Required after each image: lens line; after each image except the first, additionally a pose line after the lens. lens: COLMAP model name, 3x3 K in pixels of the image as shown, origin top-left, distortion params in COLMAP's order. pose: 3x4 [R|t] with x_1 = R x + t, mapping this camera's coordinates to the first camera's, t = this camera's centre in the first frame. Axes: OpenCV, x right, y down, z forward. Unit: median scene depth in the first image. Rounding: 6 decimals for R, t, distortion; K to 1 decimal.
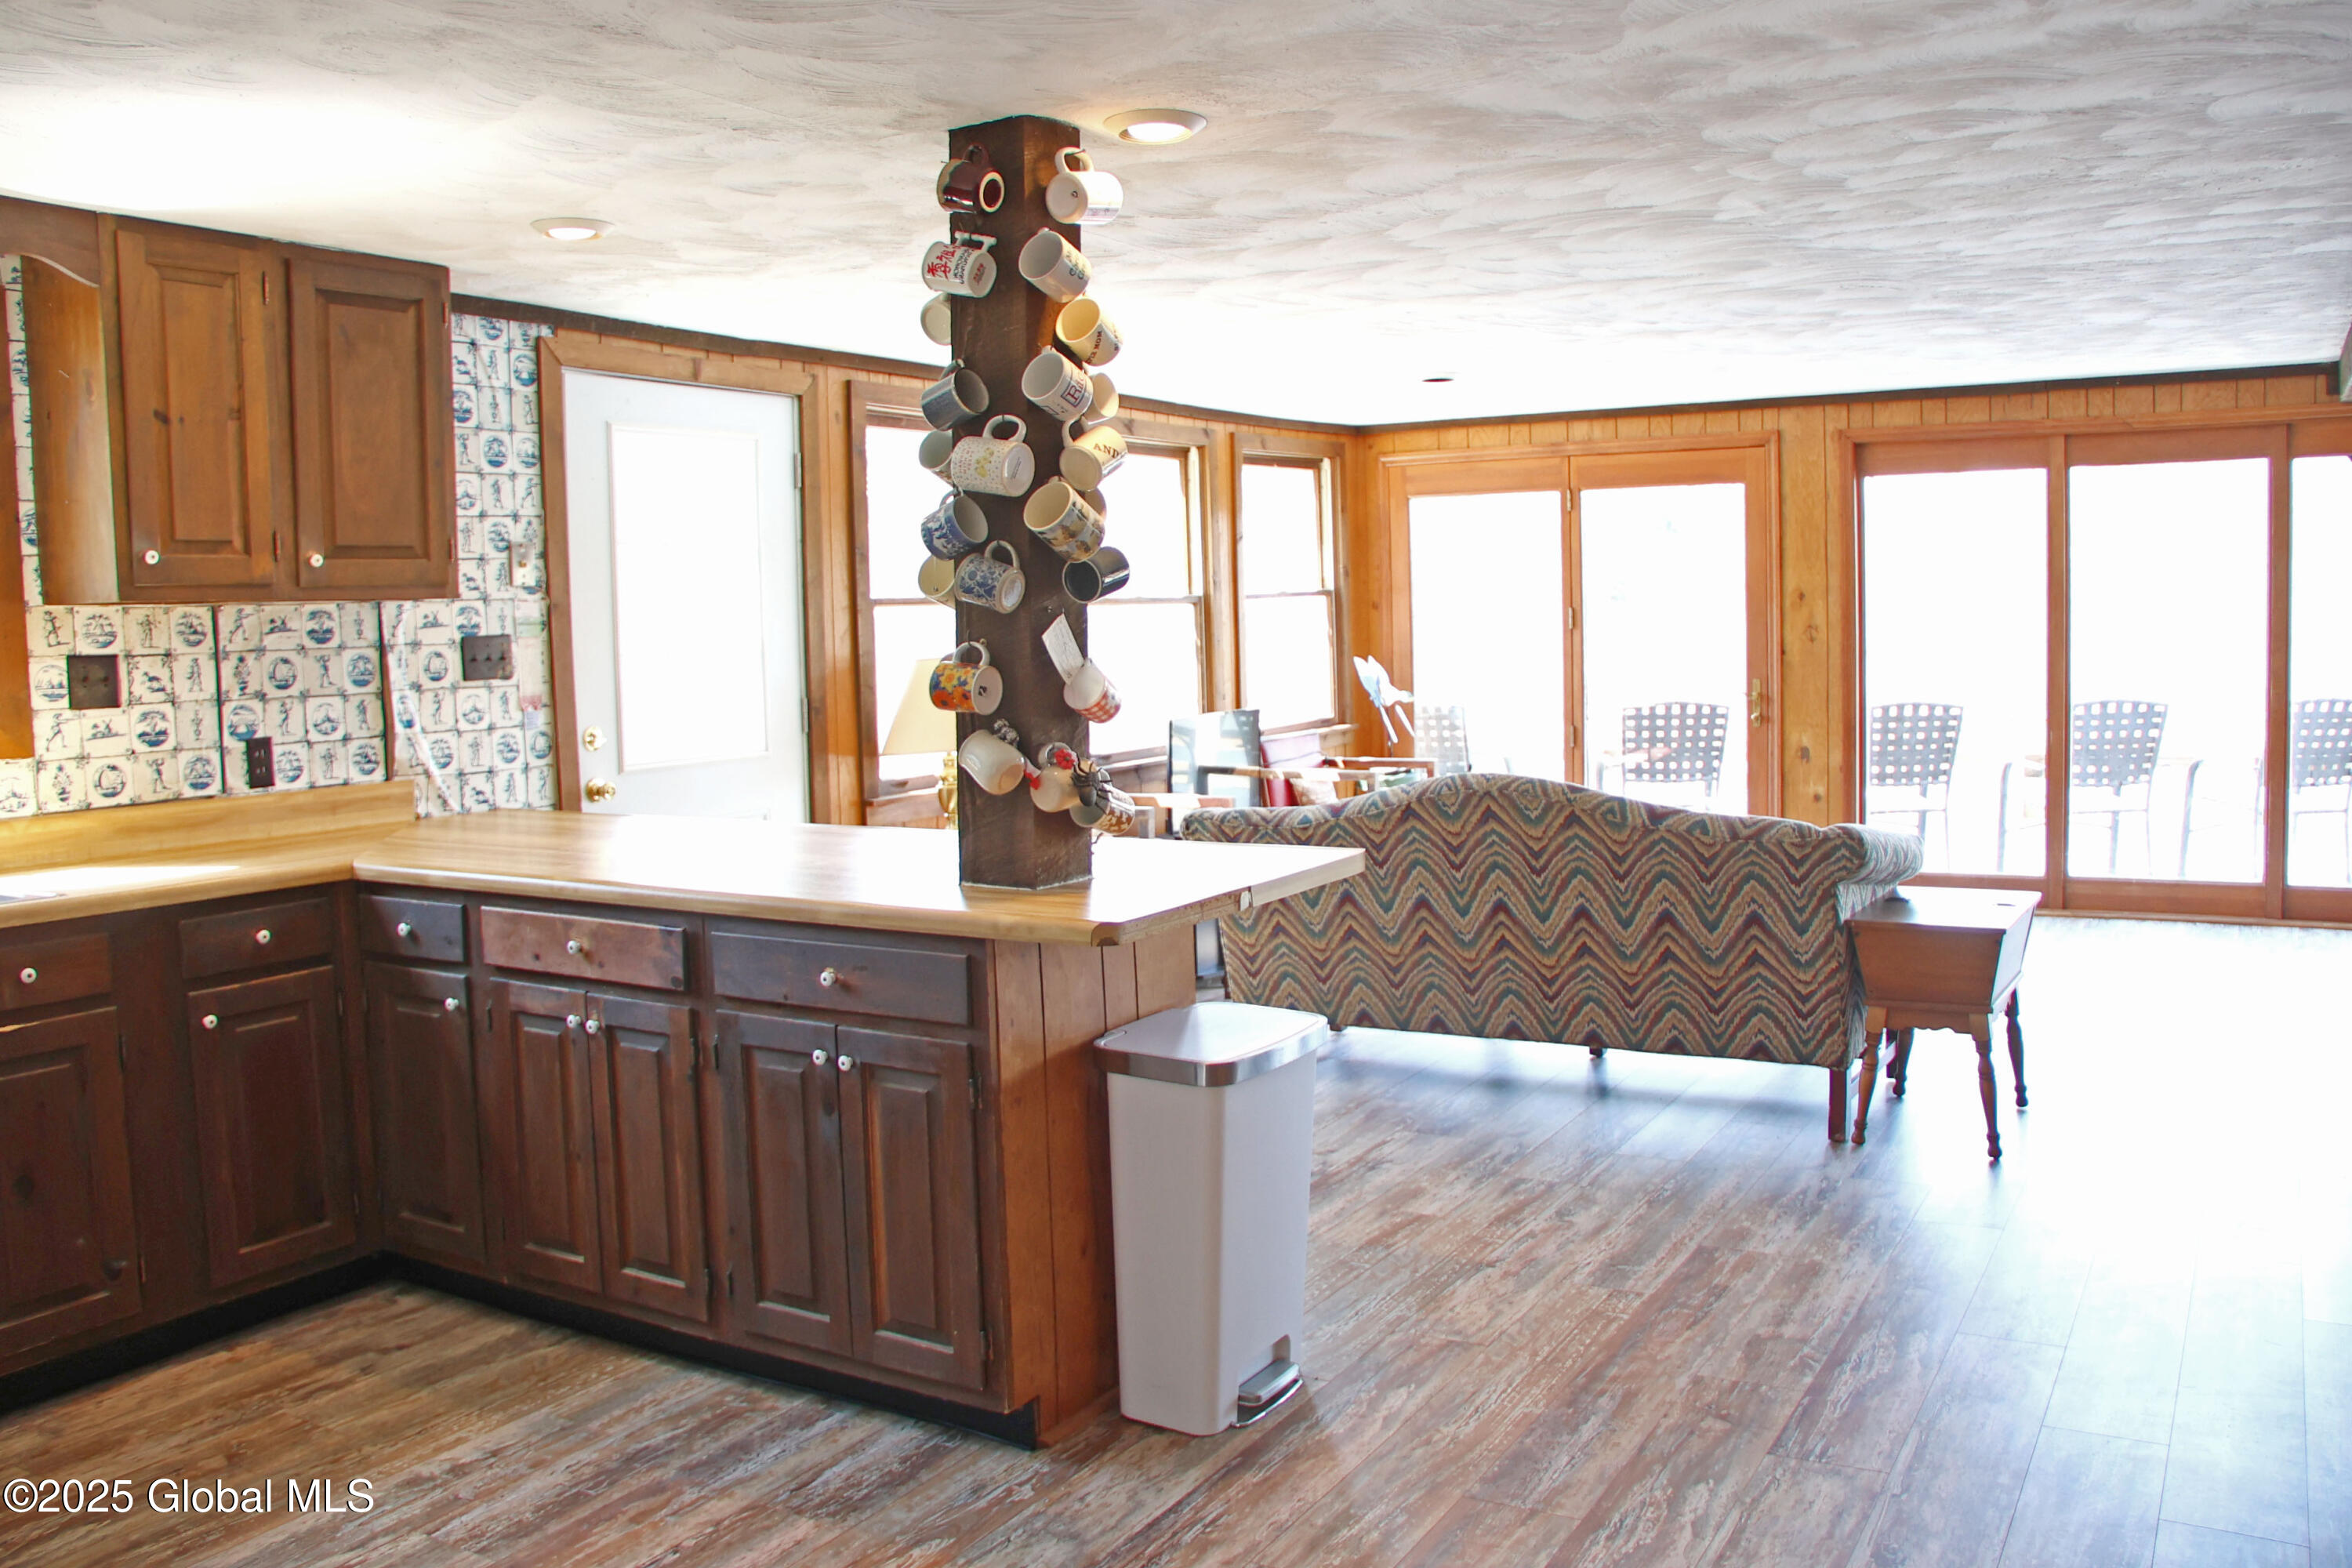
lens RADIAL K [[2035.8, 0, 1176.0], [0, 2035.8, 784.0], [0, 0, 1]] dist [-0.160640, 0.139929]
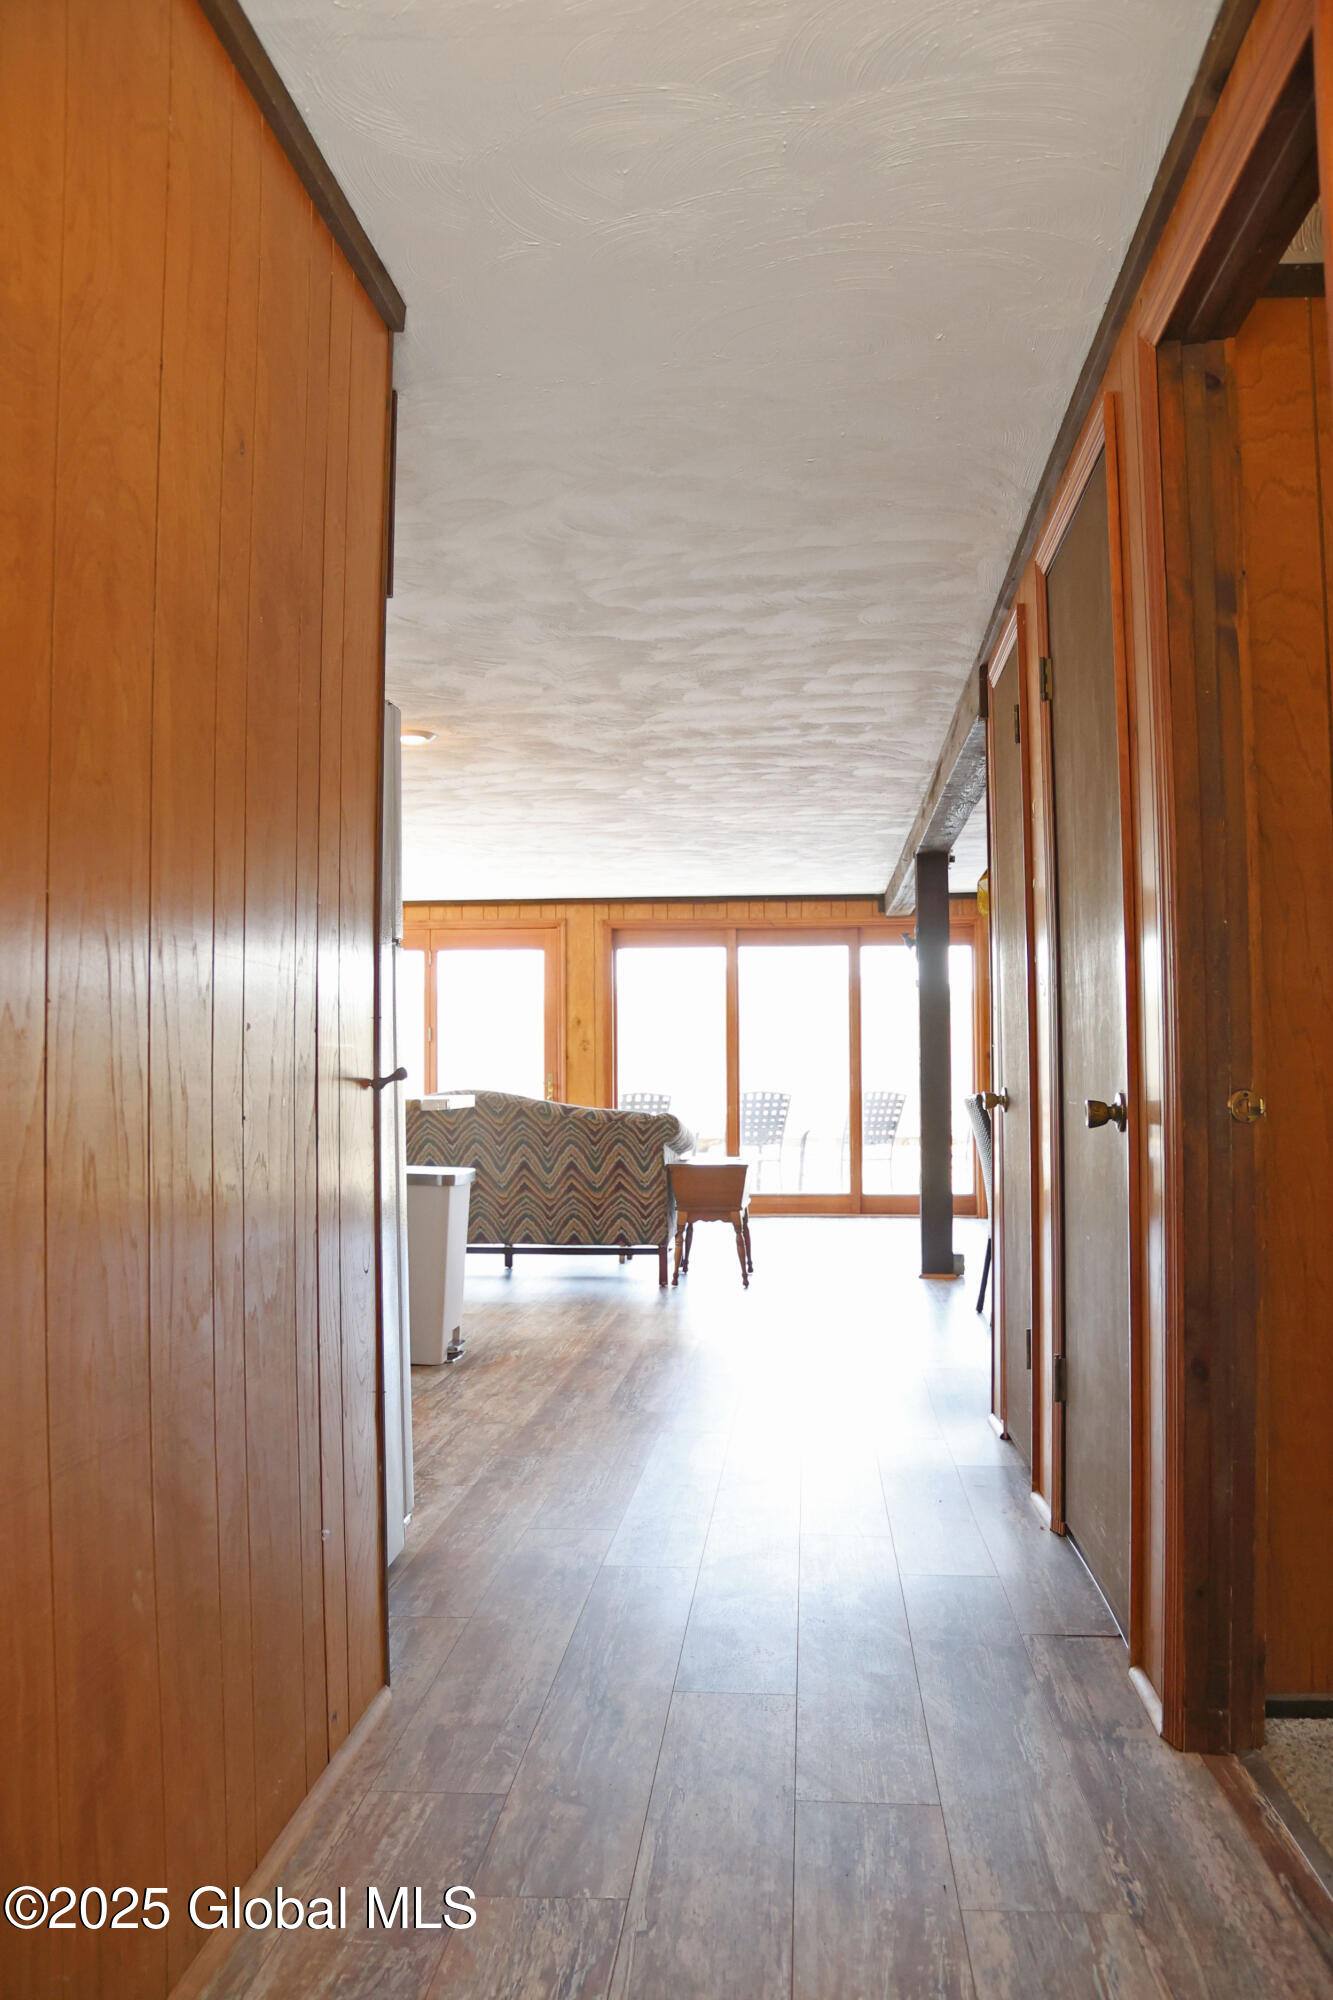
lens RADIAL K [[1798.3, 0, 666.5], [0, 1798.3, 1000.0], [0, 0, 1]] dist [-0.085442, 0.001043]
pose [[0.907869, 0.045627, 0.416764, -0.252426], [0.012947, 0.990535, -0.136647, 0.097095], [-0.419054, 0.129453, 0.898685, -0.362307]]
